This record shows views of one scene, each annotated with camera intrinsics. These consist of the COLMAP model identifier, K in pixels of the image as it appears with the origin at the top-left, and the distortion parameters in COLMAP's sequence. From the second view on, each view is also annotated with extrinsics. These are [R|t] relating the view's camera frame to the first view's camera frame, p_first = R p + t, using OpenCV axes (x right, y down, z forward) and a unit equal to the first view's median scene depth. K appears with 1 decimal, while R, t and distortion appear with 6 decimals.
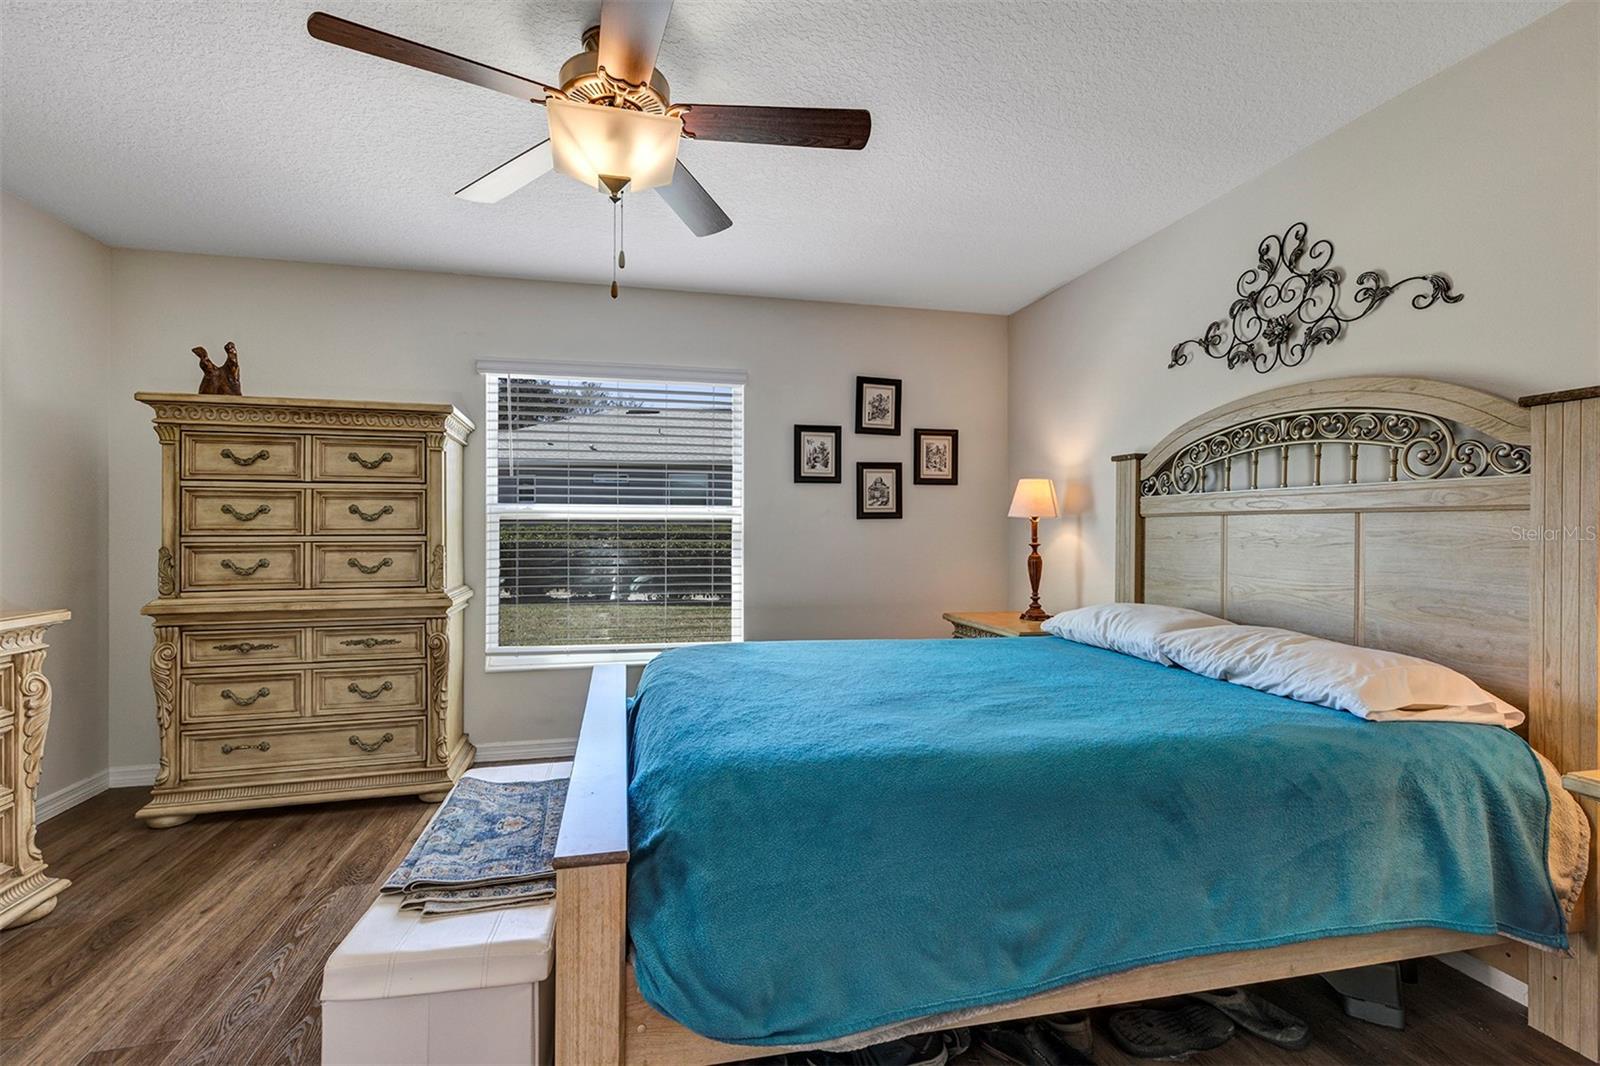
lens RADIAL K [[731.8, 0, 802.5], [0, 731.8, 535.2], [0, 0, 1]] dist [0.004495, -0.000800]
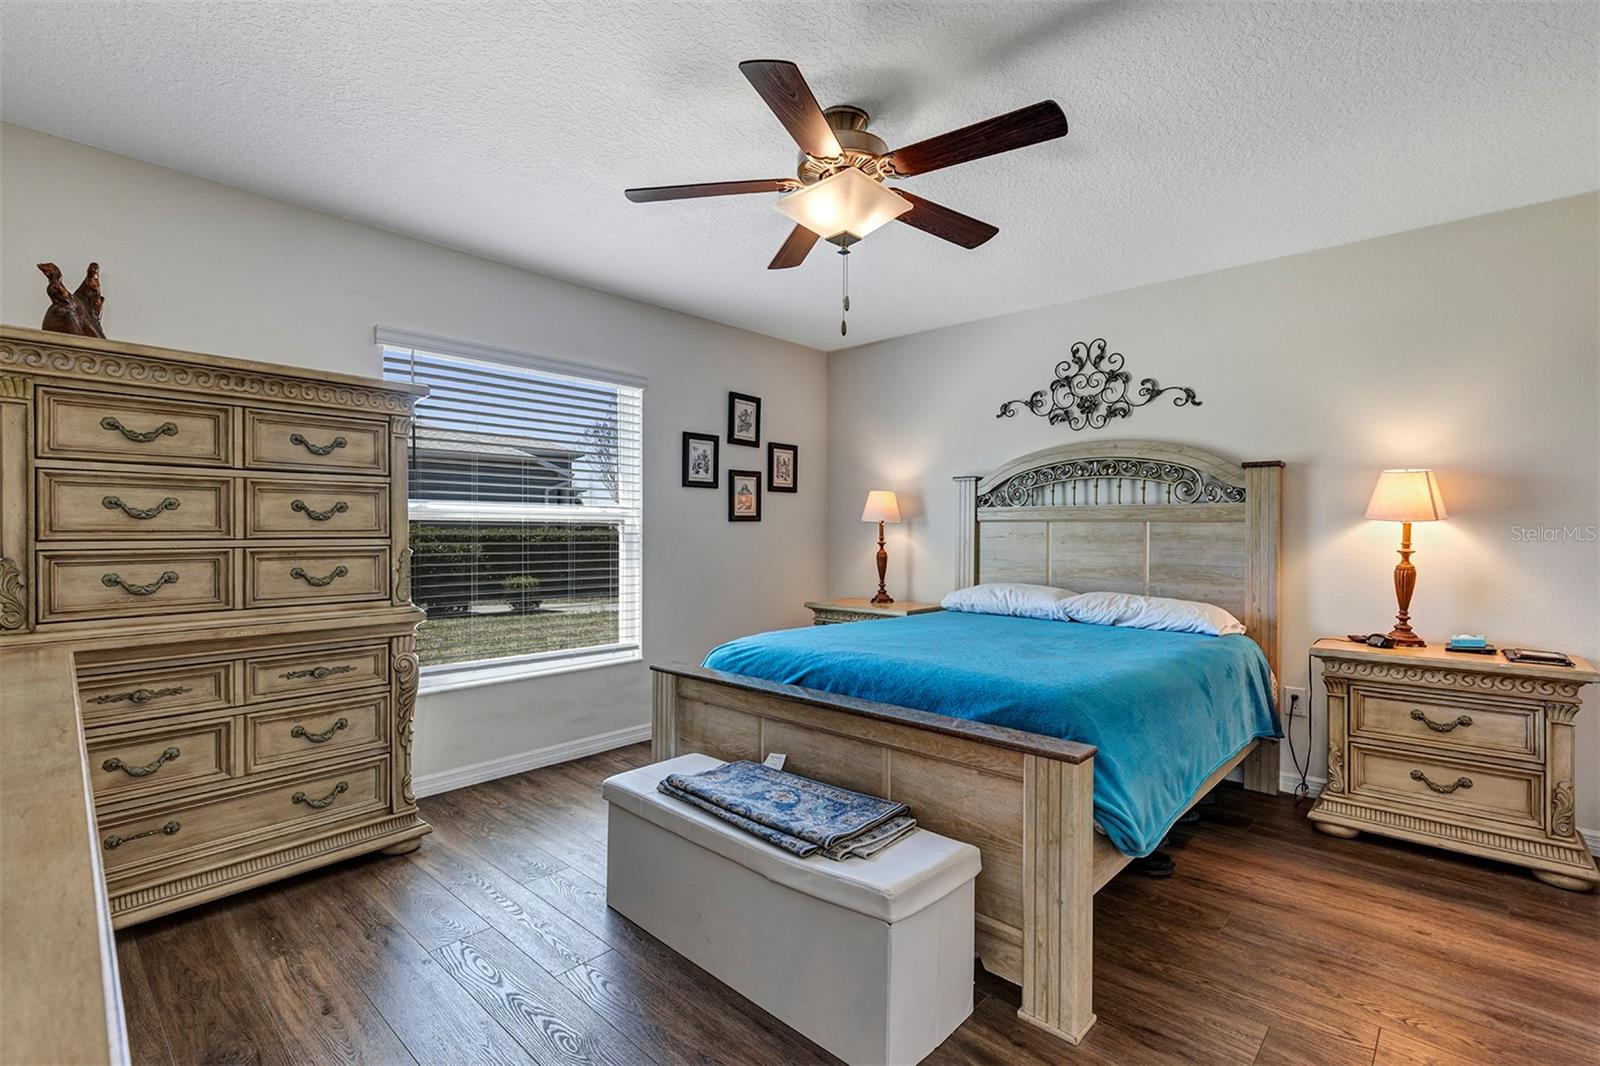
lens RADIAL K [[731.8, 0, 807.3], [0, 731.8, 539.7], [0, 0, 1]] dist [0.004495, -0.000800]
pose [[0.824233, -0.006760, 0.566210, -0.621833], [0.003888, 0.999973, 0.006279, -0.001428], [-0.566237, -0.002974, 0.824237, 0.039199]]
